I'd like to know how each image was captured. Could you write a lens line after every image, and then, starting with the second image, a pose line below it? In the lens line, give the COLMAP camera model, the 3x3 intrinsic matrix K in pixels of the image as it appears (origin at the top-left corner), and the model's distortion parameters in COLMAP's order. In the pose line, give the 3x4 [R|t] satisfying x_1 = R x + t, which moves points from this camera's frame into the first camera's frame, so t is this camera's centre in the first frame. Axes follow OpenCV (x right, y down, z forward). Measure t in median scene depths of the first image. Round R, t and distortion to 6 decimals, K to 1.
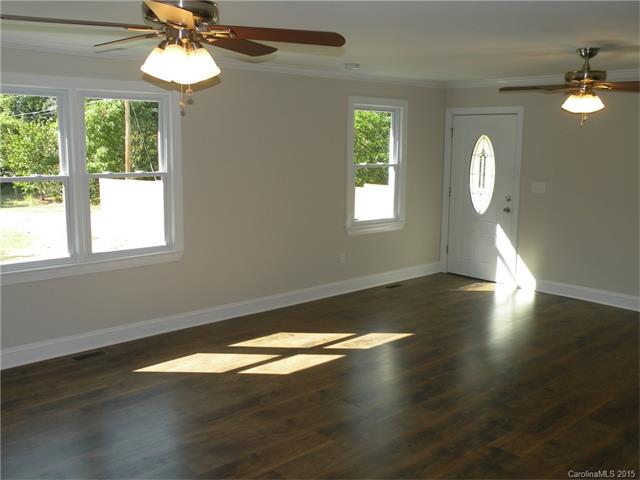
lens RADIAL K [[628.0, 0, 322.3], [0, 628.0, 242.6], [0, 0, 1]] dist [-0.013066, 0.000000]
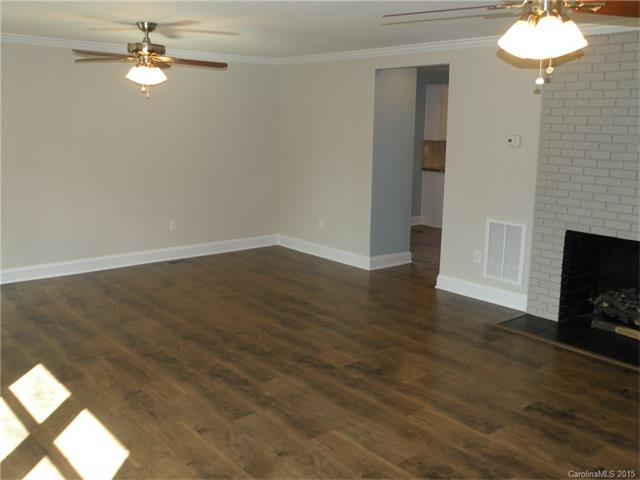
lens RADIAL K [[628.0, 0, 319.3], [0, 628.0, 240.7], [0, 0, 1]] dist [-0.013066, 0.000000]
pose [[0.061456, -0.214058, 0.974886, -0.758303], [0.149415, 0.967699, 0.203061, -0.147773], [-0.986863, 0.133183, 0.091454, 0.778043]]
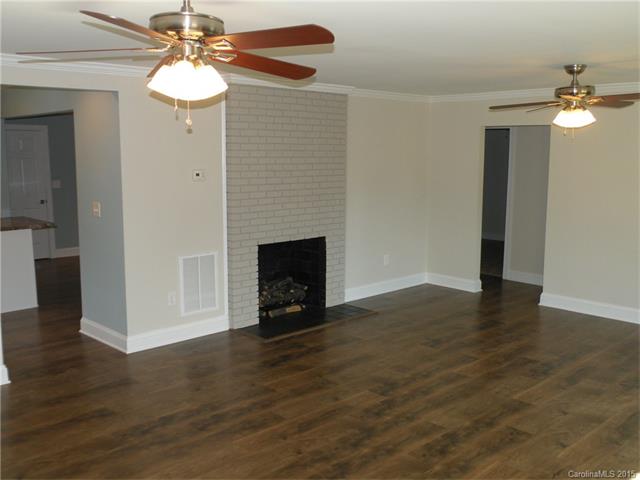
lens RADIAL K [[628.0, 0, 317.4], [0, 628.0, 237.4], [0, 0, 1]] dist [-0.013066, 0.000000]
pose [[-0.999482, -0.025699, -0.019362, 0.382997], [-0.030232, 0.956058, 0.291616, -0.299048], [0.011017, 0.292050, -0.956340, 1.827646]]
